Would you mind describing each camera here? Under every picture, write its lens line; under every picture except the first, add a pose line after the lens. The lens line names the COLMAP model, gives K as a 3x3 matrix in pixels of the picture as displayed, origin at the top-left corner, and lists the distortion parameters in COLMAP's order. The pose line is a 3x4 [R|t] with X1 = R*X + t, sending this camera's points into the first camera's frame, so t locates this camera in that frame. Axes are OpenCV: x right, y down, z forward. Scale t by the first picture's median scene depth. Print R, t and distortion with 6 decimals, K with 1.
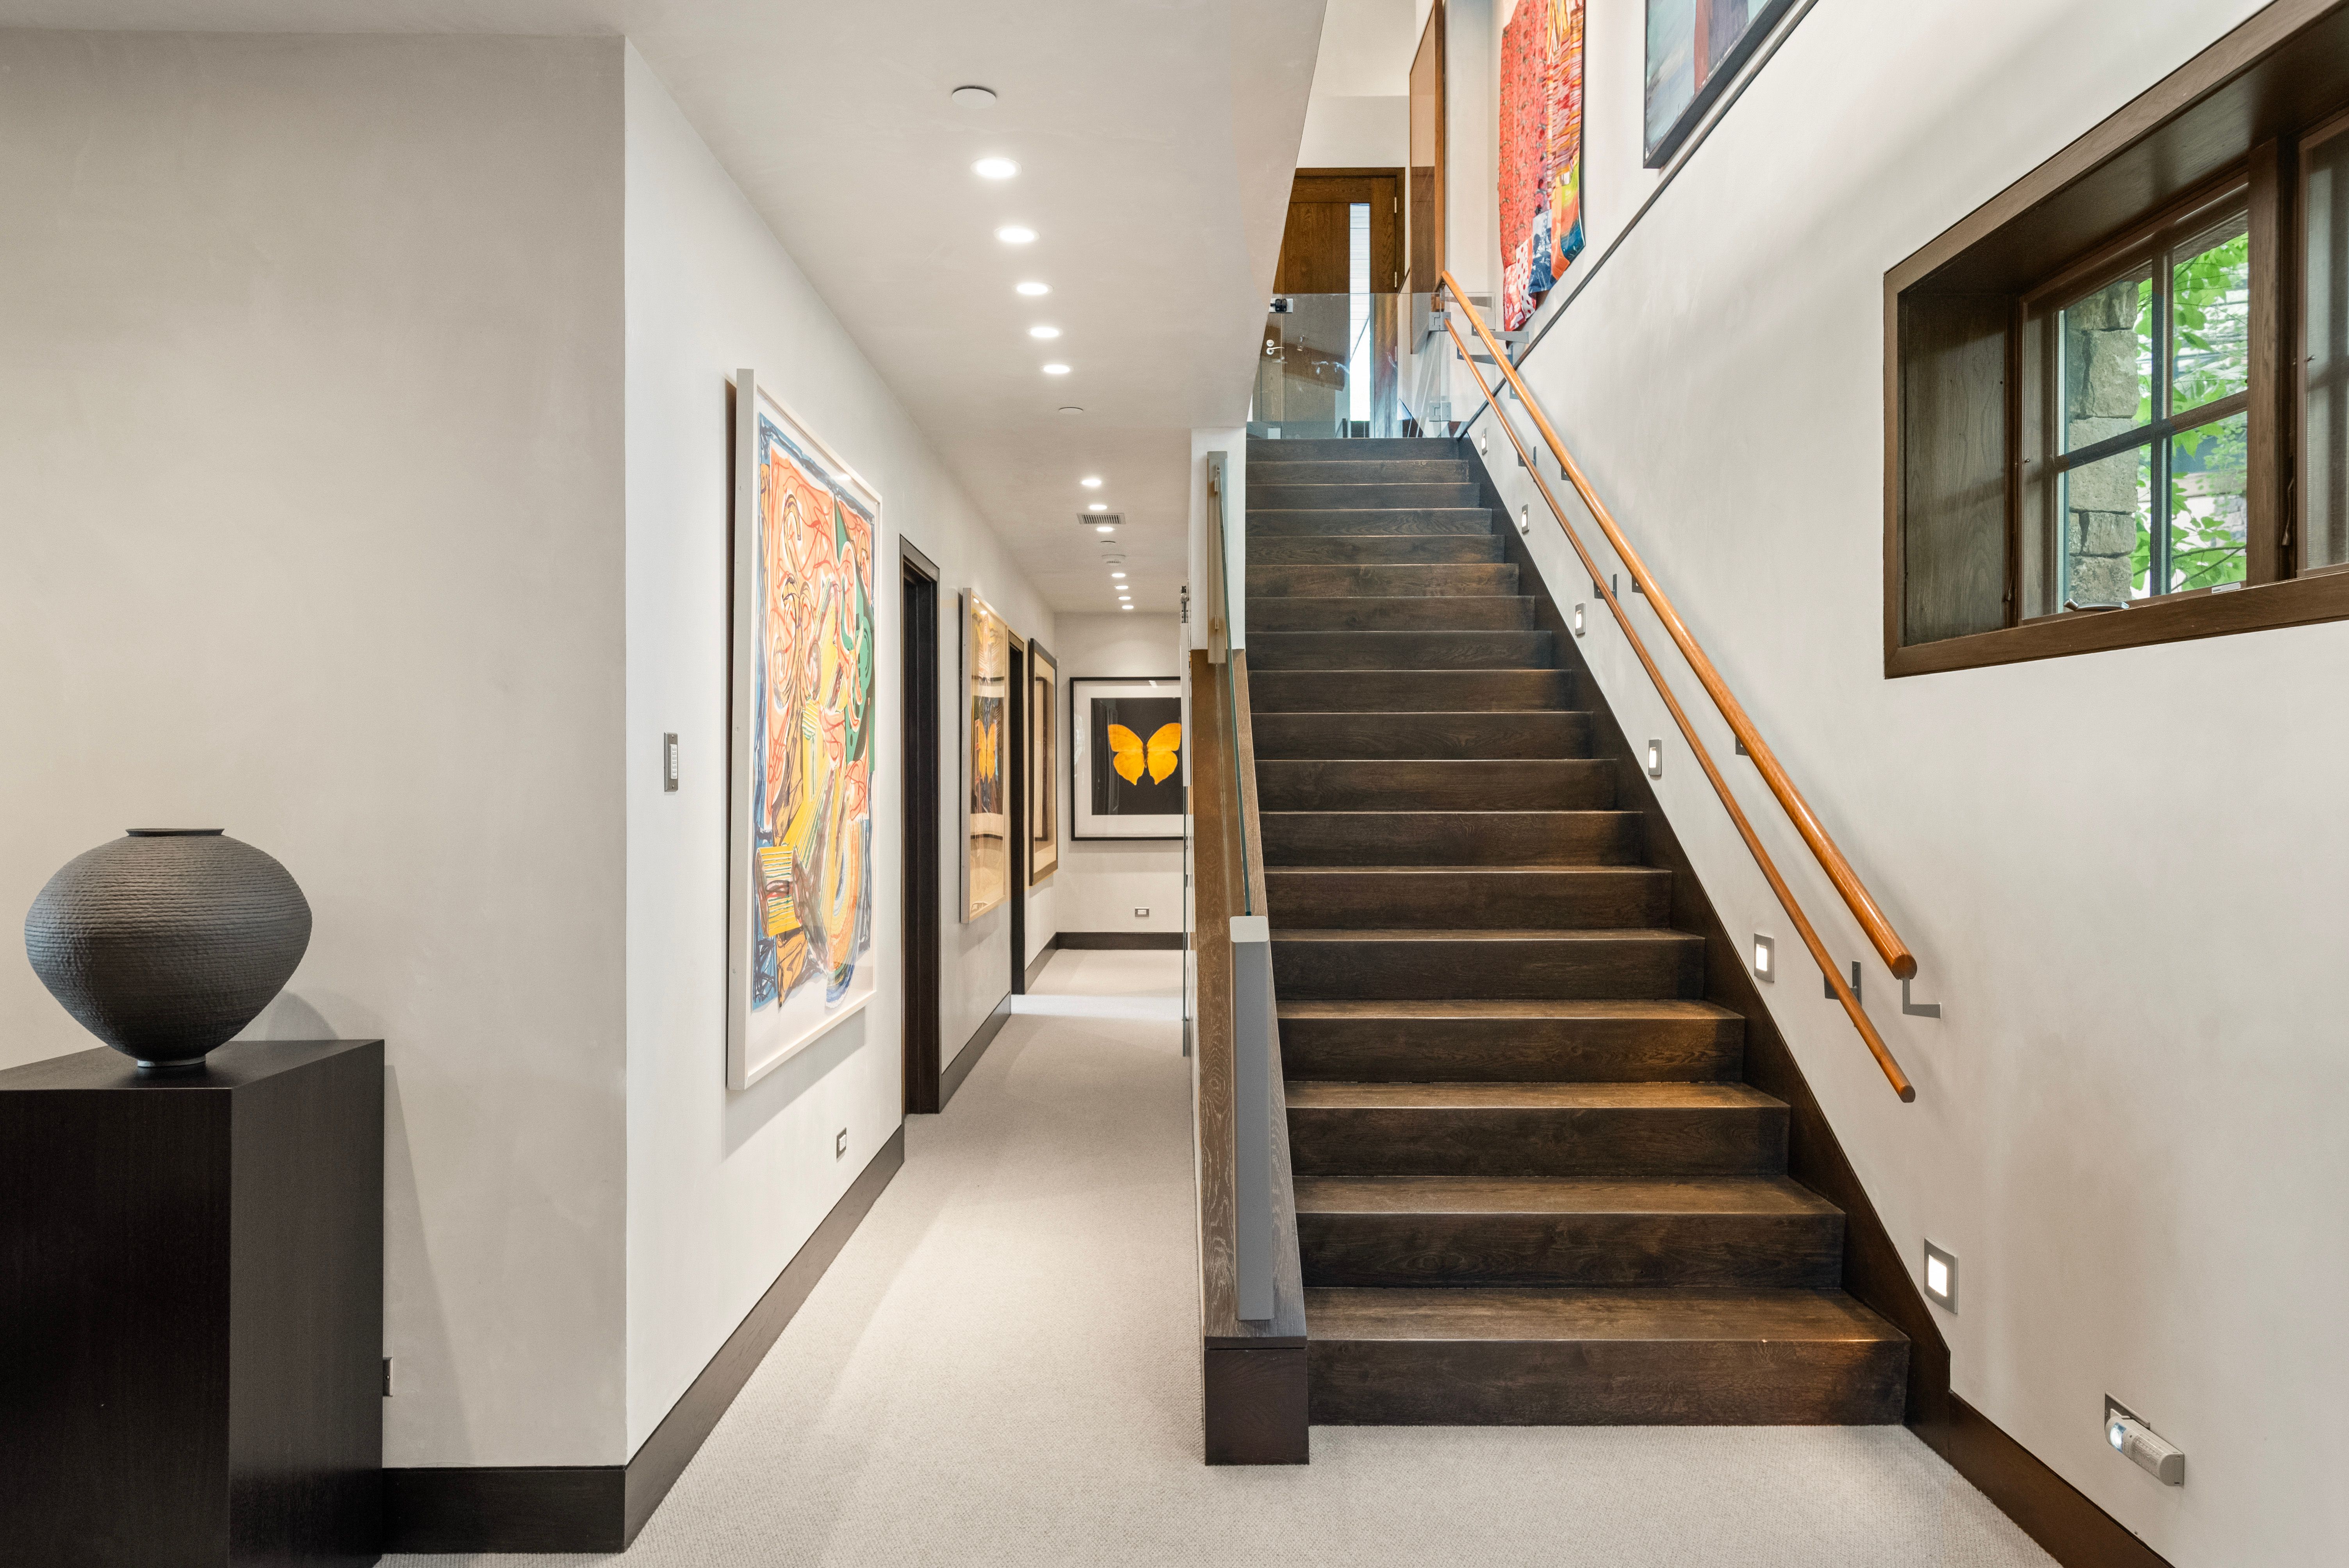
lens RADIAL K [[1542.8, 0, 1174.5], [0, 1542.8, 784.0], [0, 0, 1]] dist [0.000930, -0.000322]
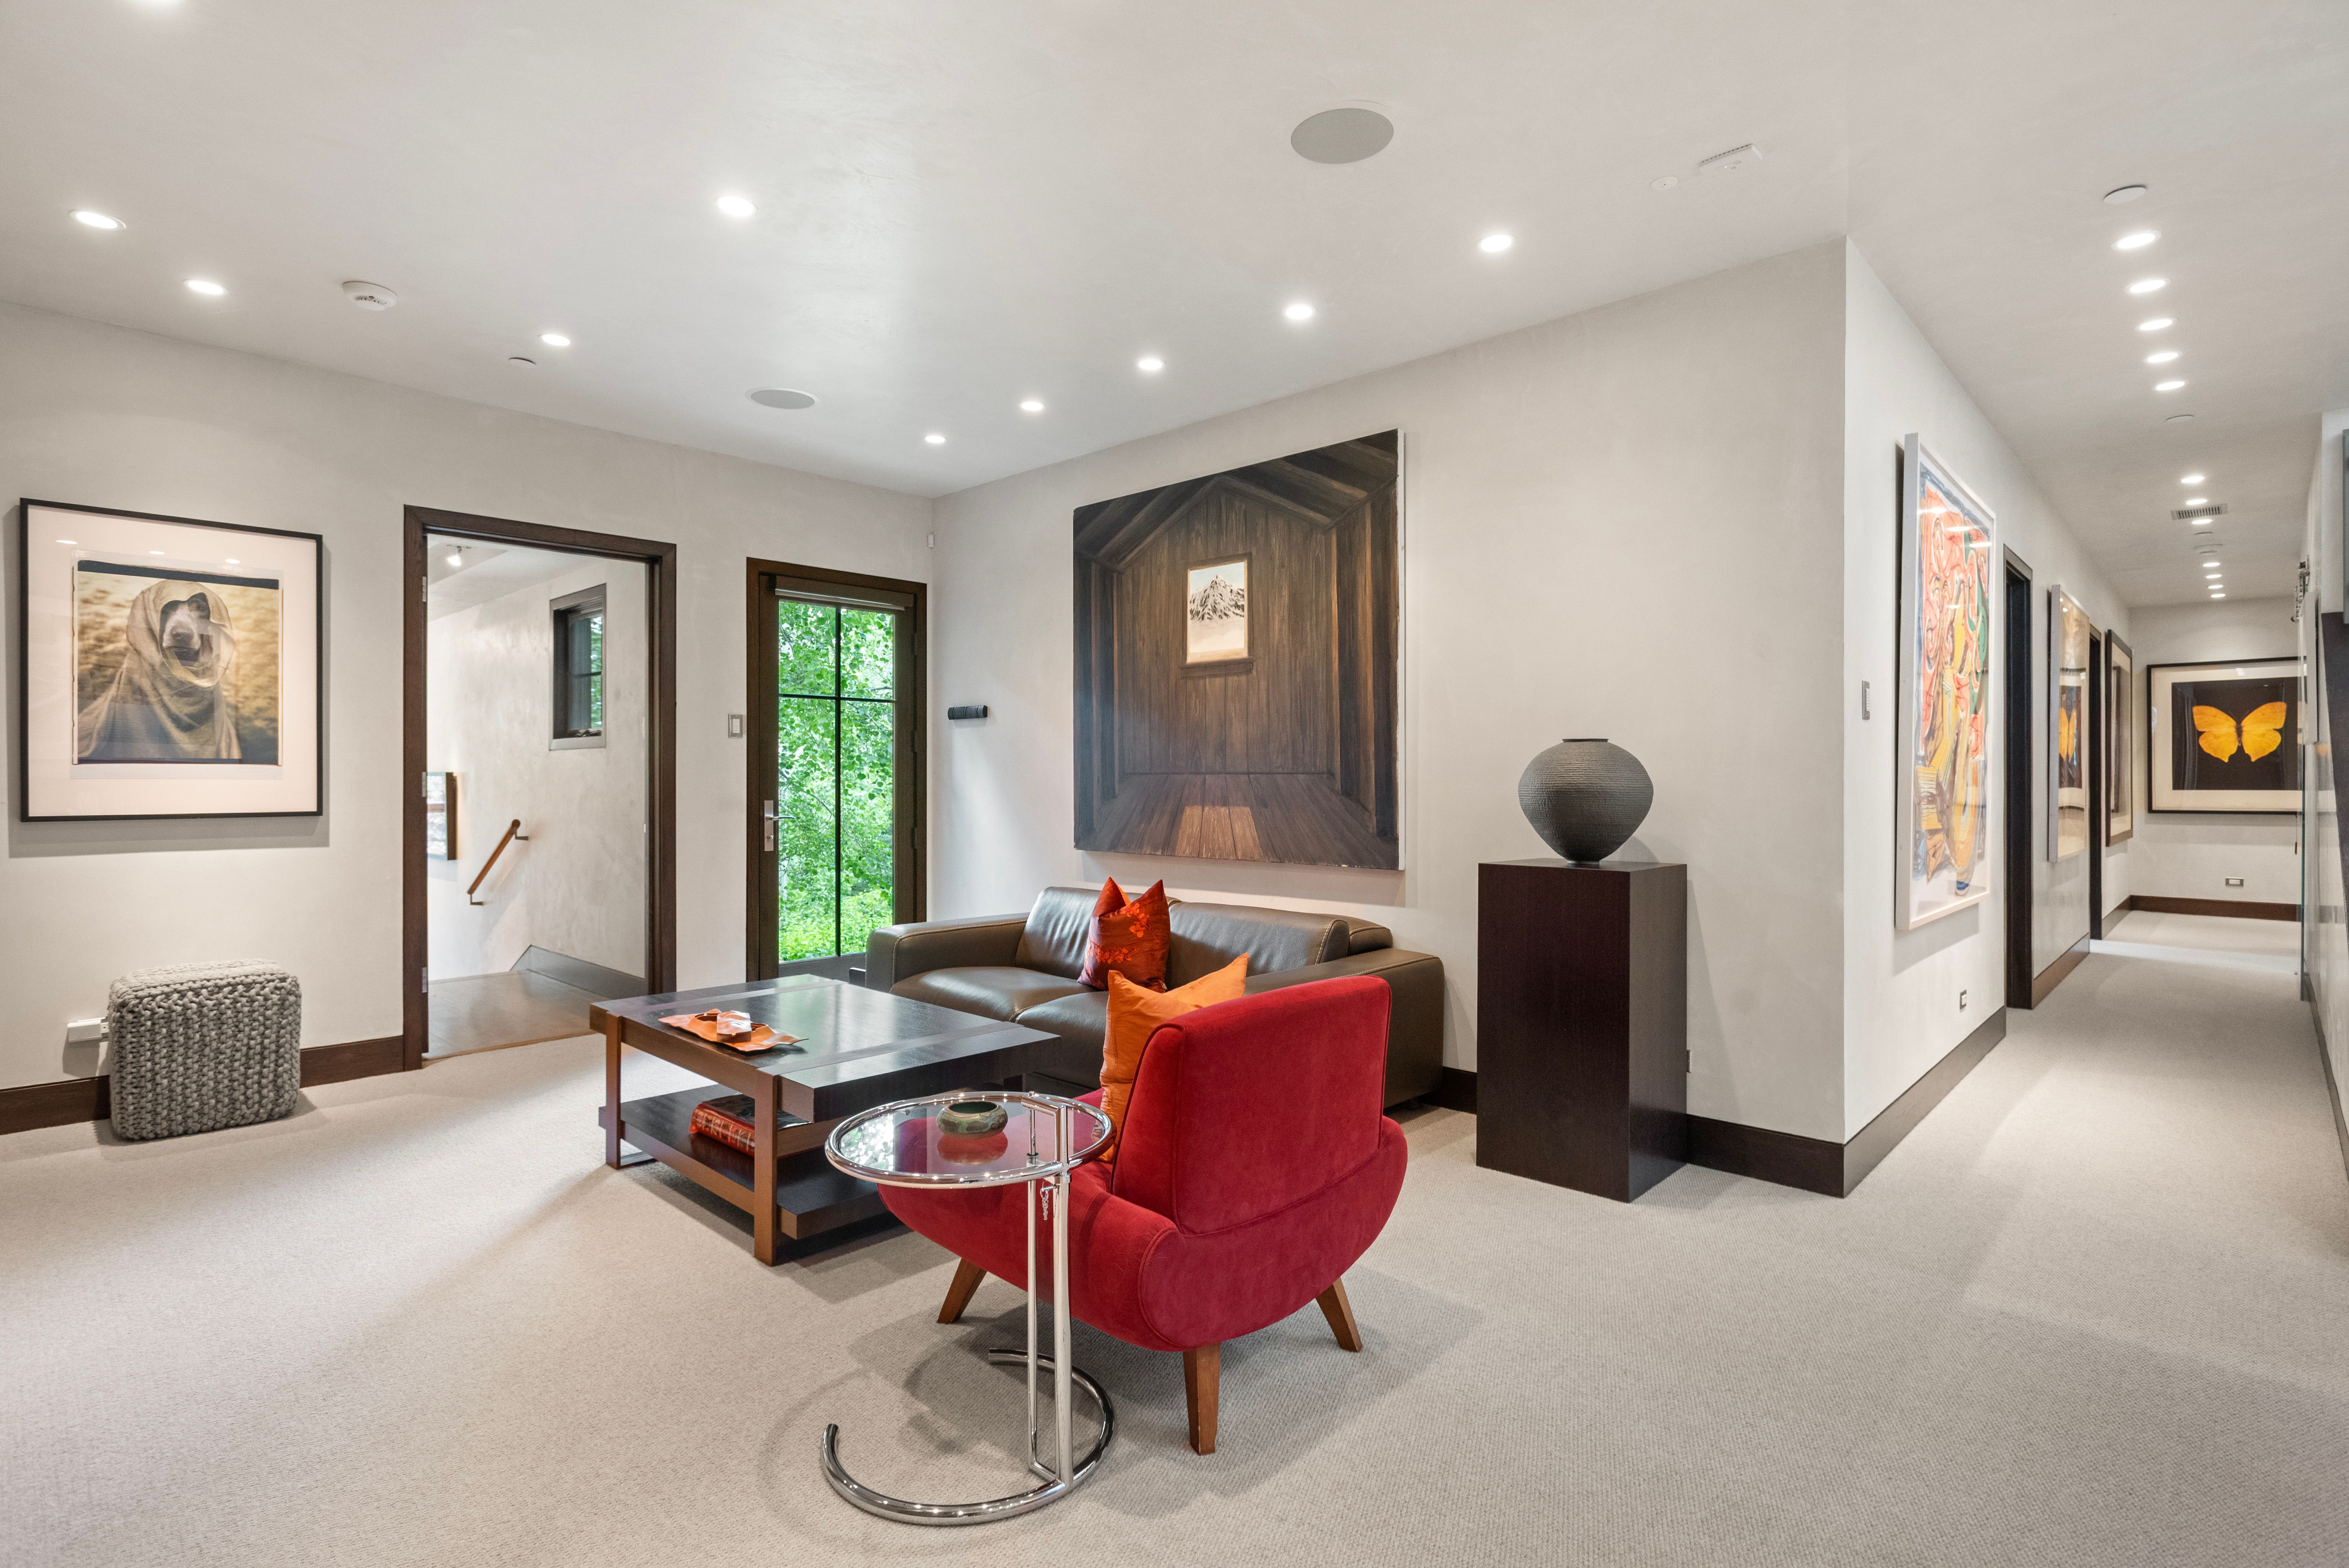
lens RADIAL K [[1150.9, 0, 1174.5], [0, 1150.9, 784.0], [0, 0, 1]] dist [-0.000857, -0.000288]
pose [[0.730120, 0.000588, -0.683319, -0.025000], [-0.002512, 0.999995, -0.001823, 0.036638], [0.683315, 0.003047, 0.730117, -0.149181]]
